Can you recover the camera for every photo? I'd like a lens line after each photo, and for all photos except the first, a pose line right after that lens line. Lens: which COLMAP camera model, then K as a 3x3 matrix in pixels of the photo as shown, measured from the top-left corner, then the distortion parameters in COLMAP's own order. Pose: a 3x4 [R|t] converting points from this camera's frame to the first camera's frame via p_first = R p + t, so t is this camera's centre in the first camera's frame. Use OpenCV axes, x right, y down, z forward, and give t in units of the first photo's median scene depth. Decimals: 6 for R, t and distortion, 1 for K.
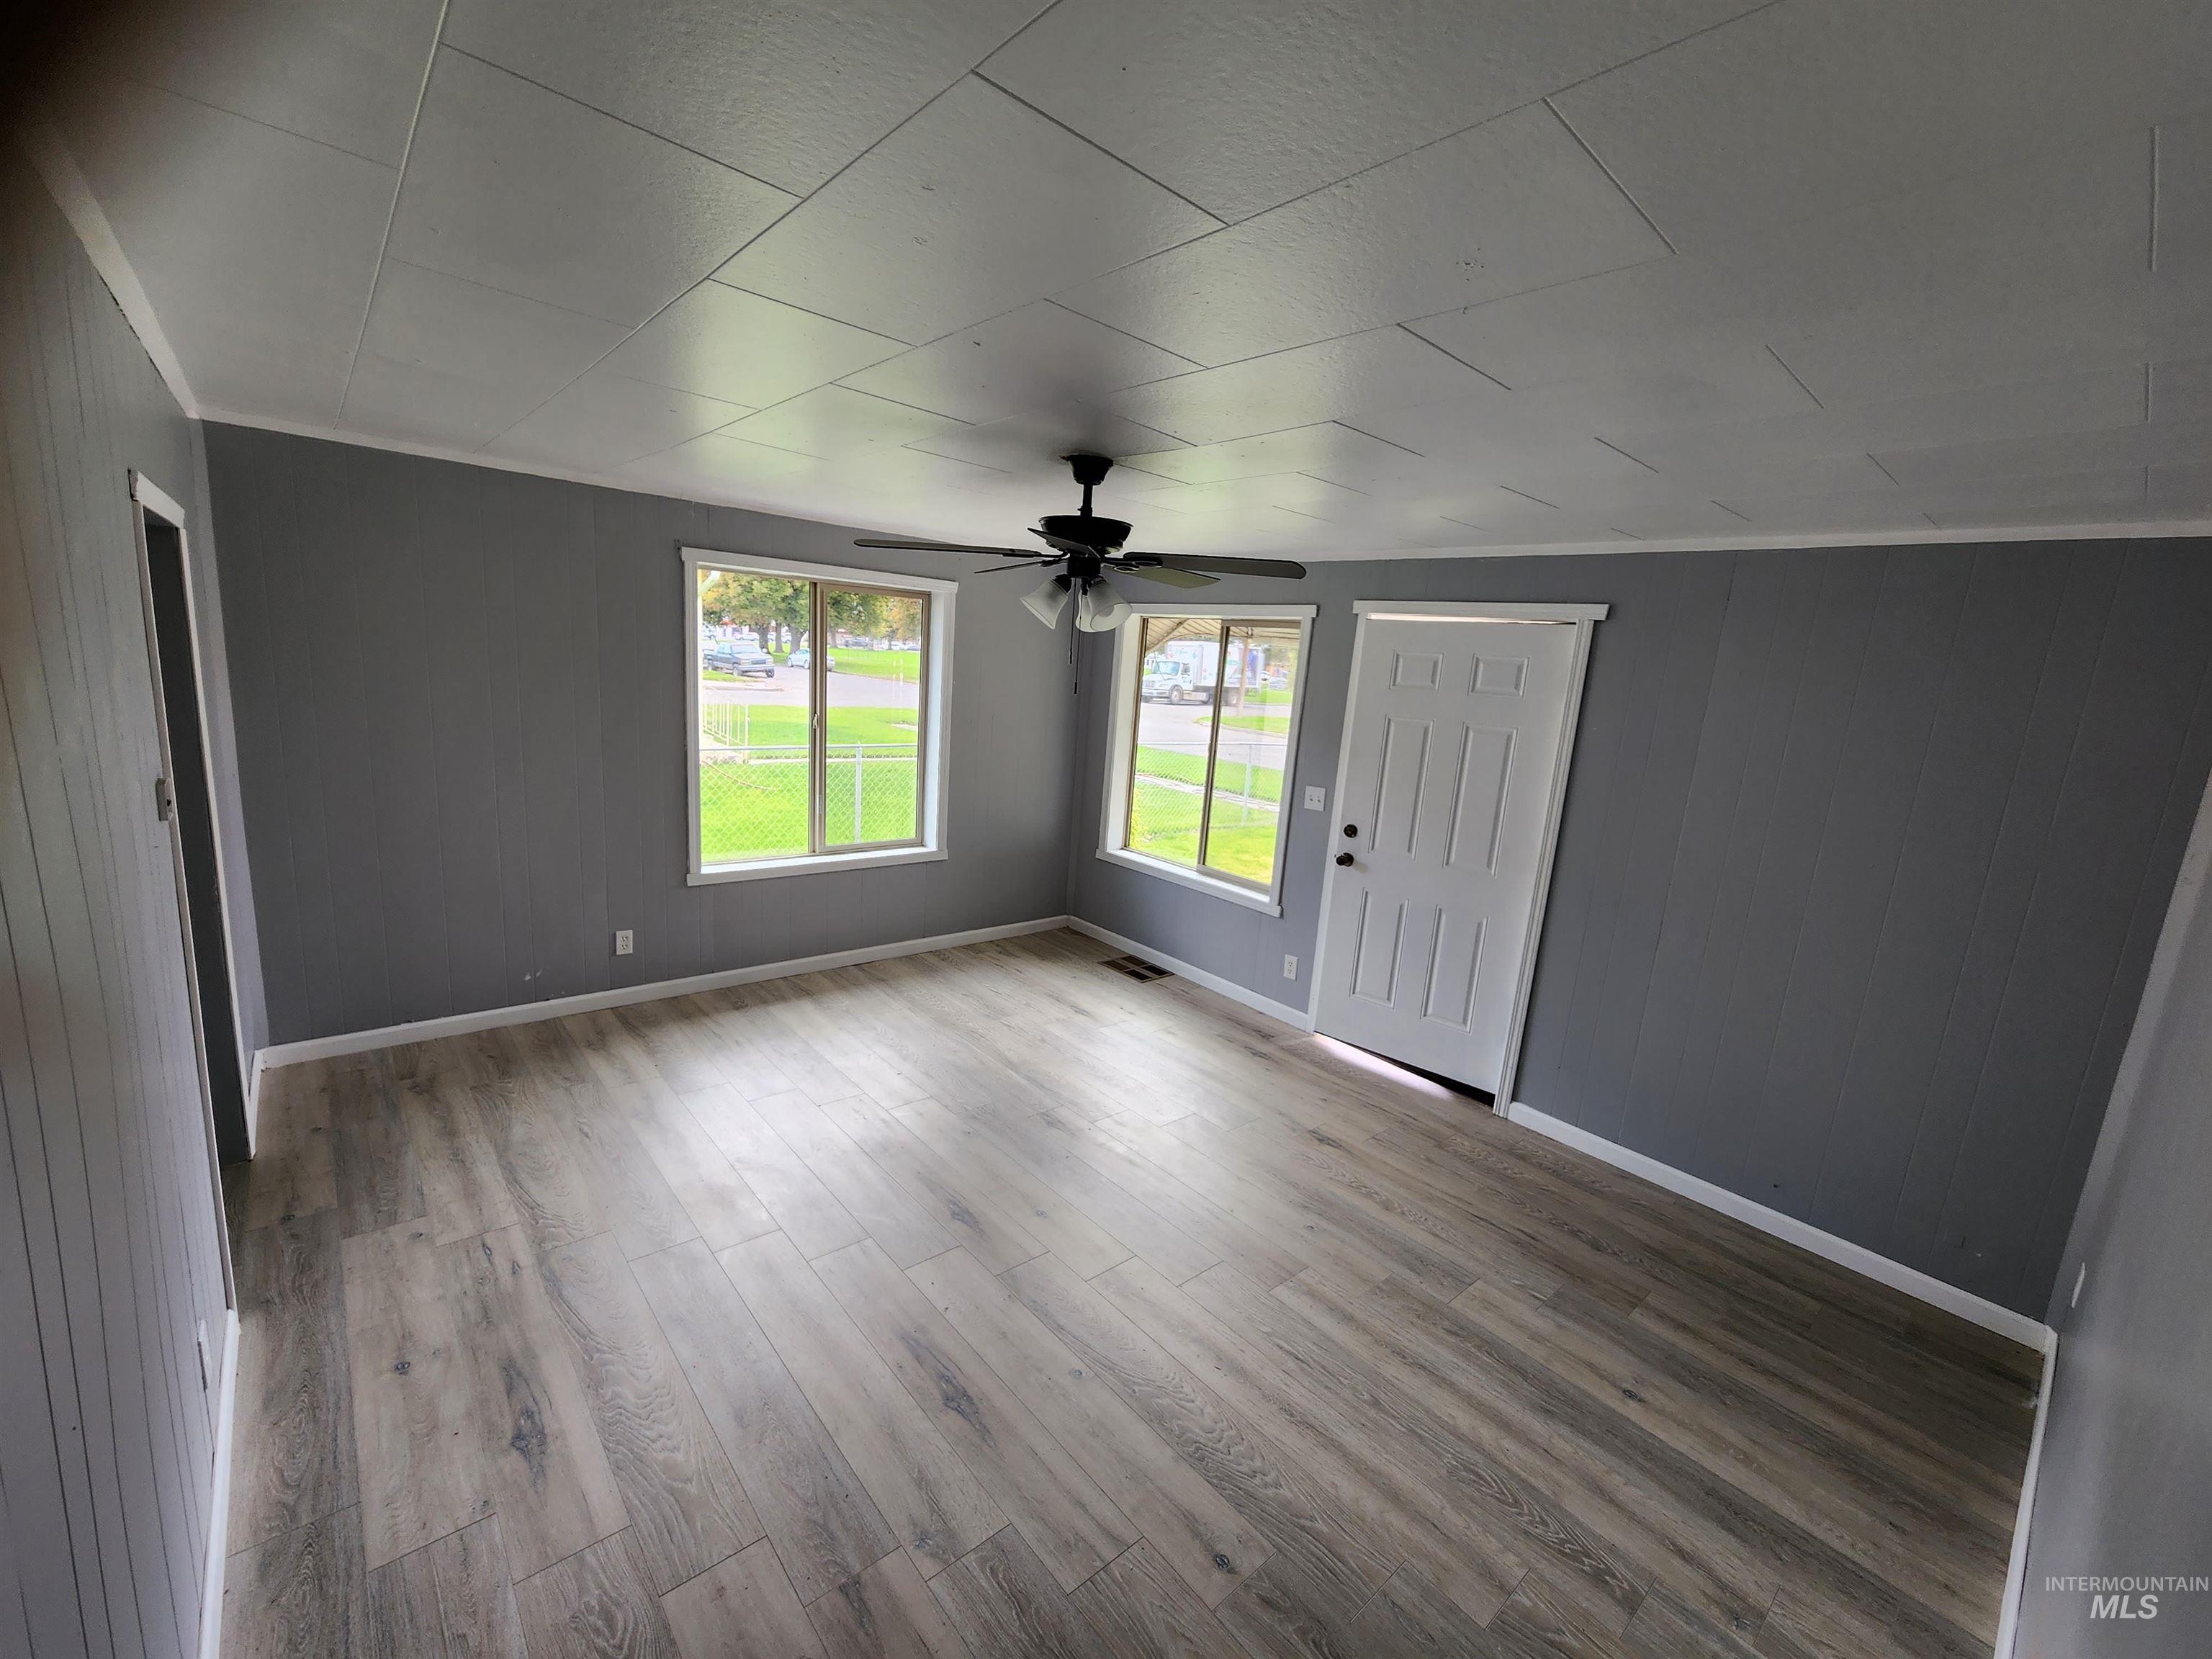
lens RADIAL K [[899.0, 0, 1100.8], [0, 899.0, 833.2], [0, 0, 1]] dist [0.004164, -0.002654]
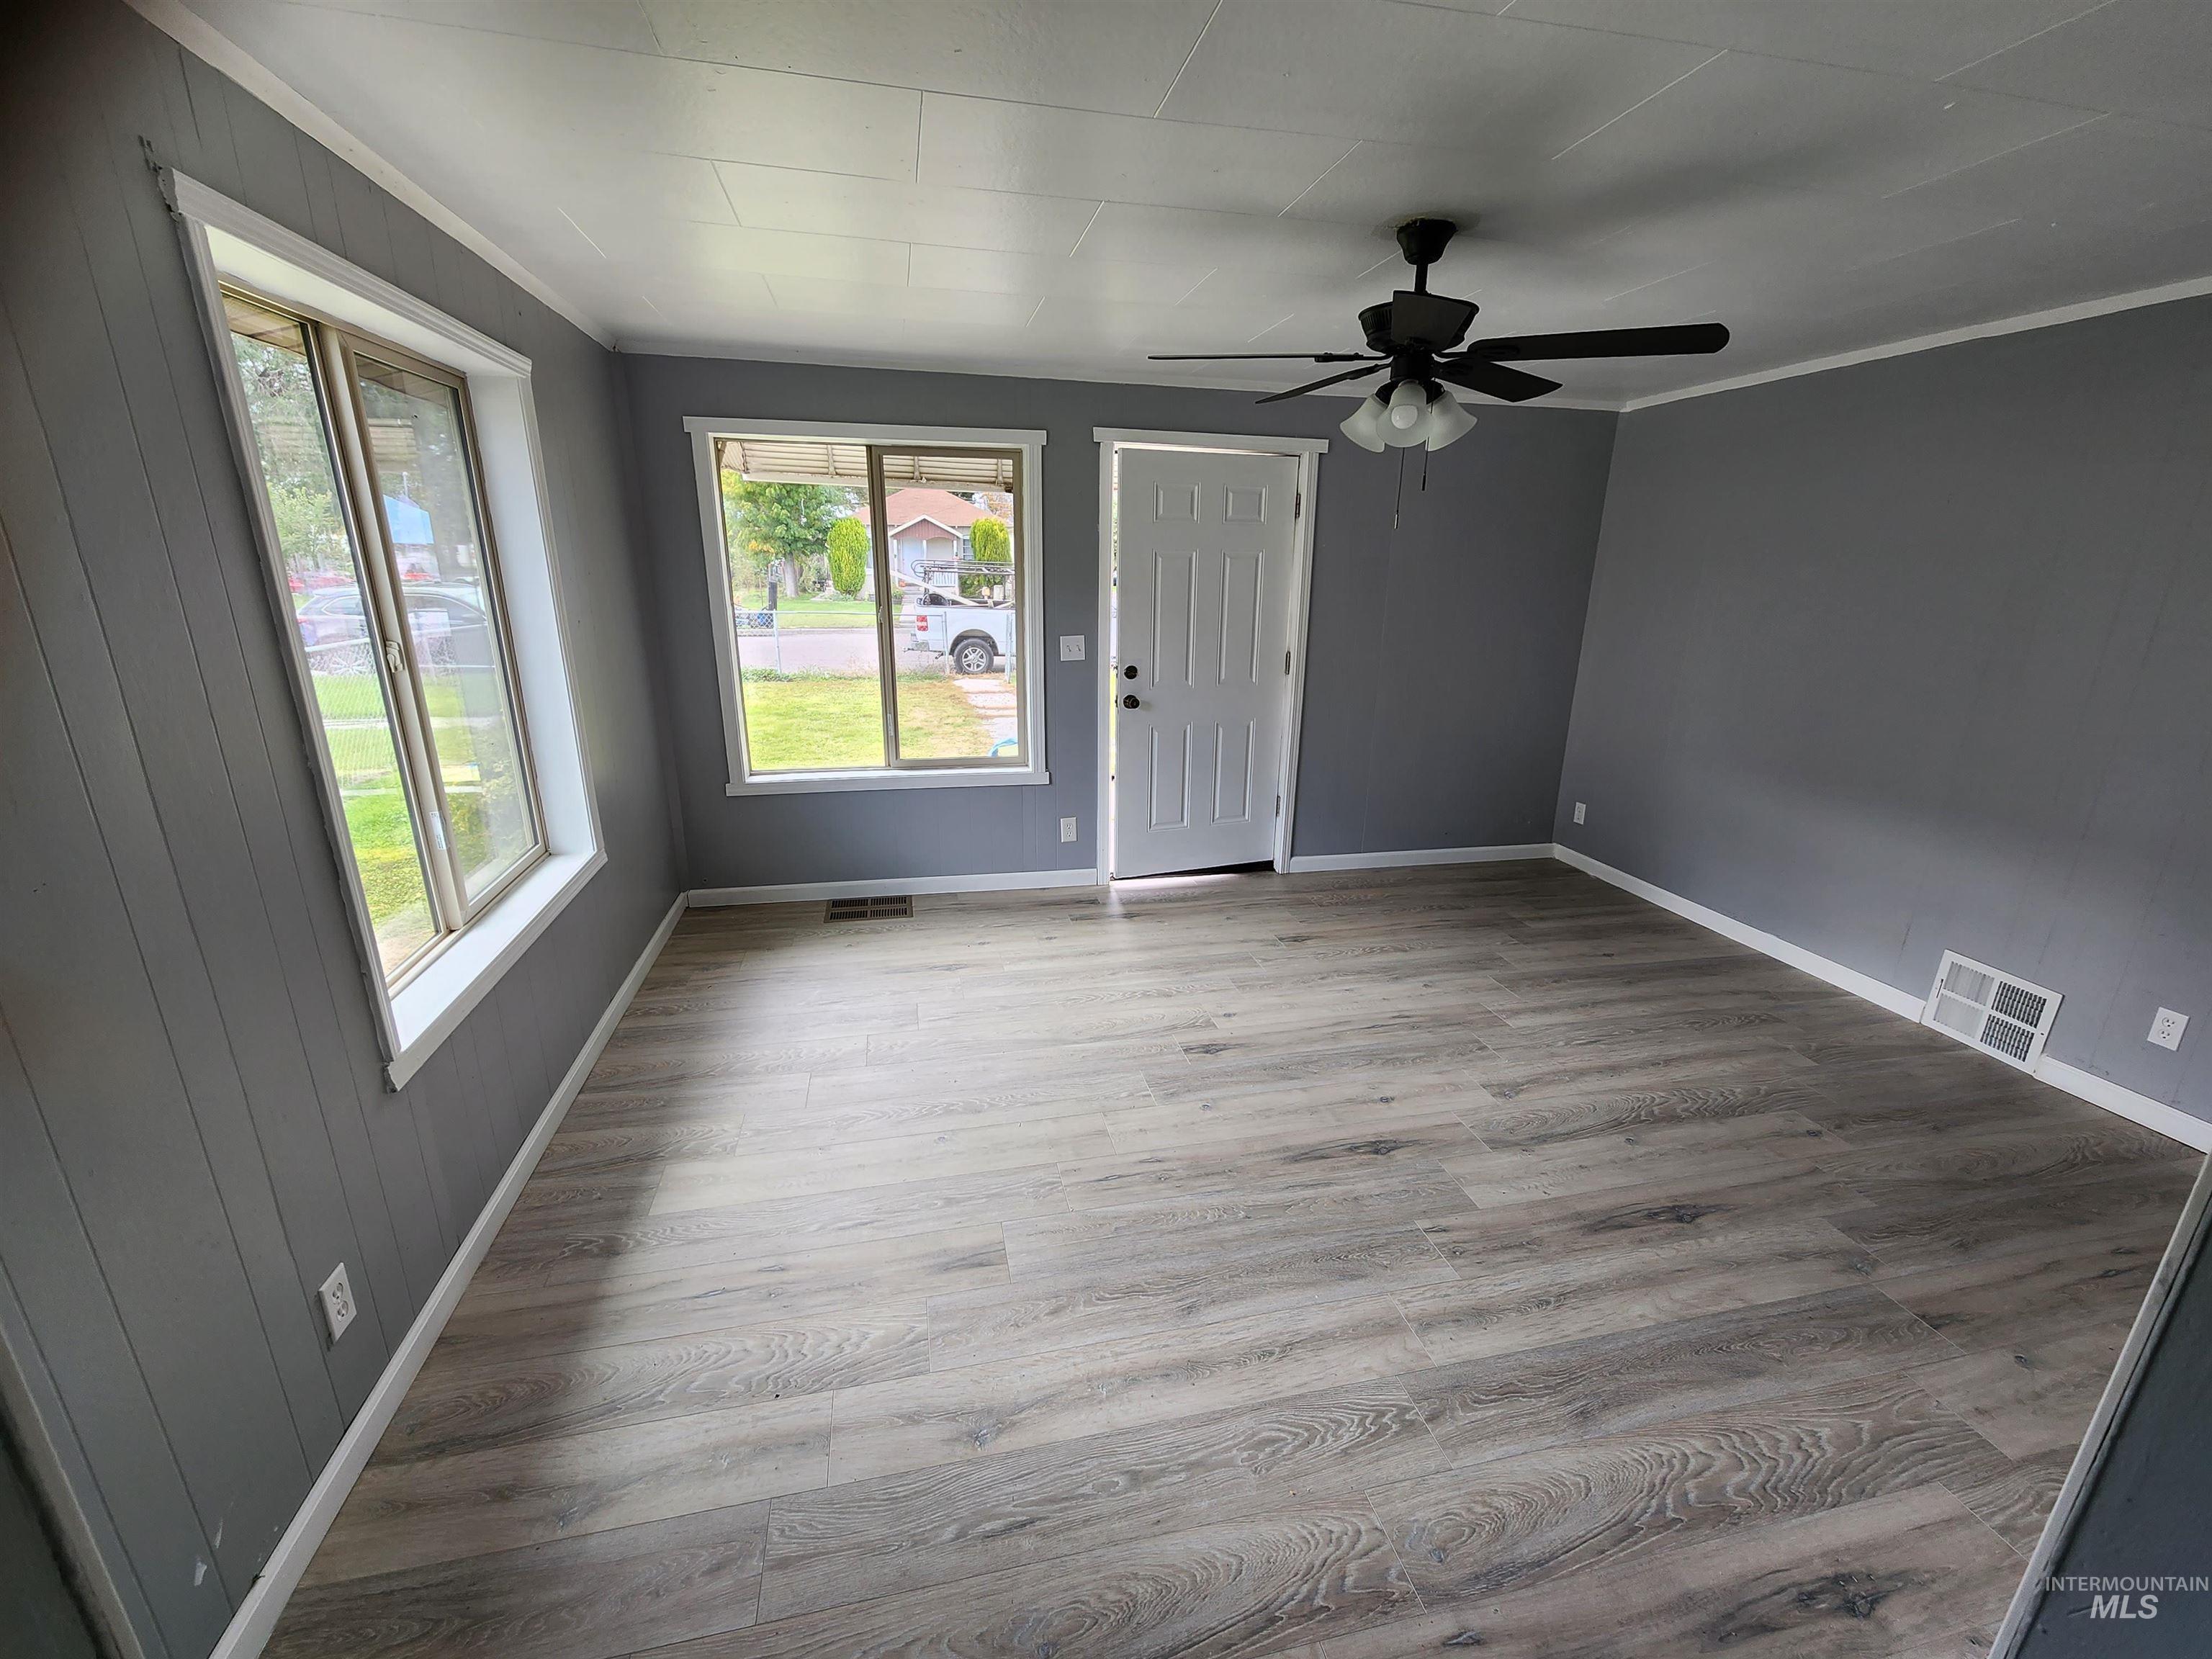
lens RADIAL K [[899.0, 0, 1100.8], [0, 899.0, 833.2], [0, 0, 1]] dist [0.004164, -0.002654]
pose [[0.482300, -0.321566, 0.814851, -0.702639], [0.190833, 0.946417, 0.260534, -0.115301], [-0.854967, 0.029845, 0.517823, 0.596519]]
